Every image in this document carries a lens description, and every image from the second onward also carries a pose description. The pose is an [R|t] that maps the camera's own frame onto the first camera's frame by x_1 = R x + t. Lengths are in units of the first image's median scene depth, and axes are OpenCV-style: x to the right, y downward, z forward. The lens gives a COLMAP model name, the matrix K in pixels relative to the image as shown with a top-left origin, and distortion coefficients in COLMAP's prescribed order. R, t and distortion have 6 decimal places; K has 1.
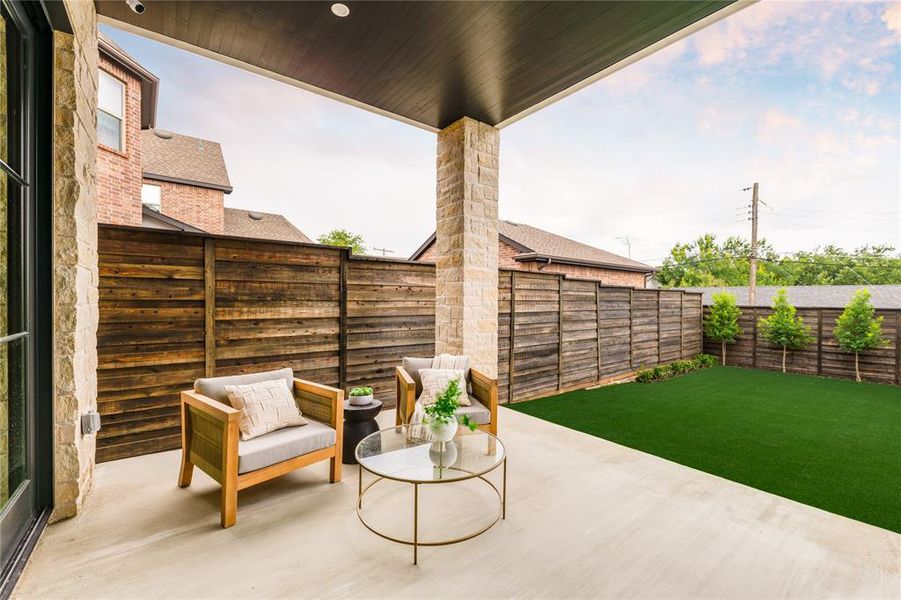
lens RADIAL K [[377.4, 0, 450.5], [0, 377.4, 300.0], [0, 0, 1]] dist [0.001108, 0.000121]
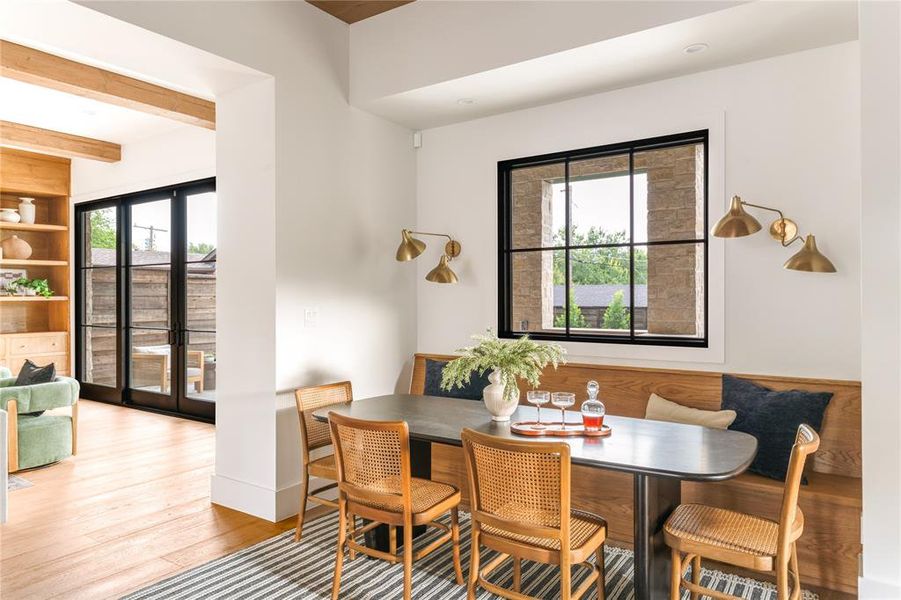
lens RADIAL K [[591.0, 0, 450.5], [0, 591.0, 300.0], [0, 0, 1]] dist [0.007201, -0.003857]
pose [[0.948273, -0.010595, 0.317280, -0.009607], [0.010095, 0.999944, 0.003220, -0.023920], [-0.317296, 0.000149, 0.948327, -1.238173]]
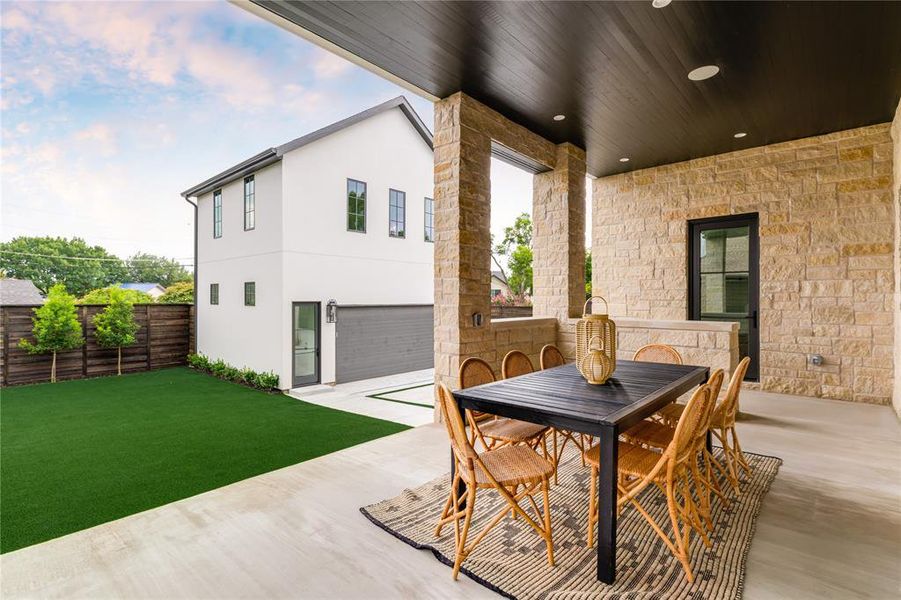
lens RADIAL K [[437.2, 0, 450.5], [0, 437.2, 300.0], [0, 0, 1]] dist [-0.000768, -0.000415]
pose [[-0.197692, -0.008307, 0.980229, -0.163737], [-0.001106, 0.999965, 0.008251, 0.003507], [-0.980264, 0.000547, -0.197694, 0.269943]]
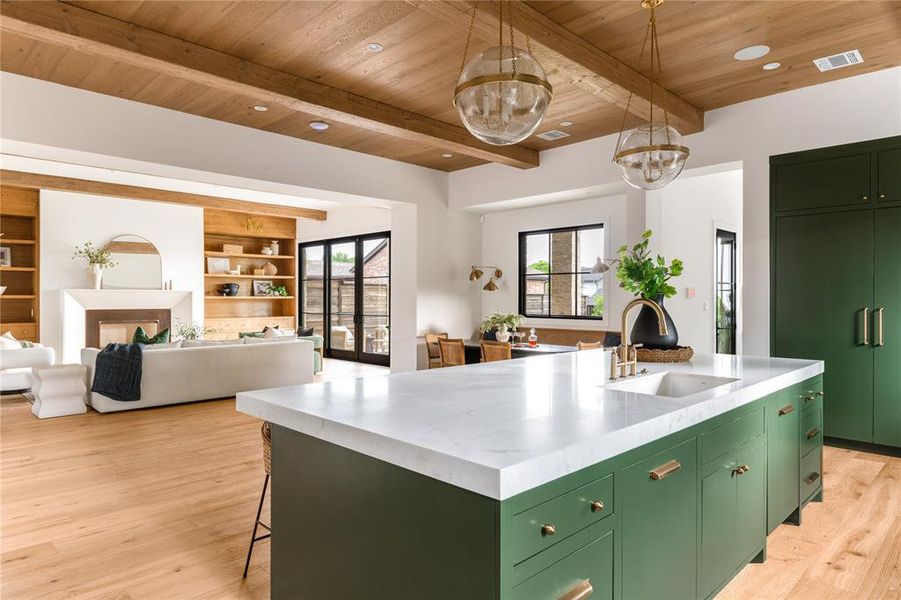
lens RADIAL K [[546.3, 0, 450.5], [0, 546.3, 300.0], [0, 0, 1]] dist [0.001455, -0.000278]
pose [[0.991174, -0.006278, 0.132421, -0.080992], [0.006152, 0.999980, 0.001363, -0.020872], [-0.132427, -0.000536, 0.991193, -1.928658]]
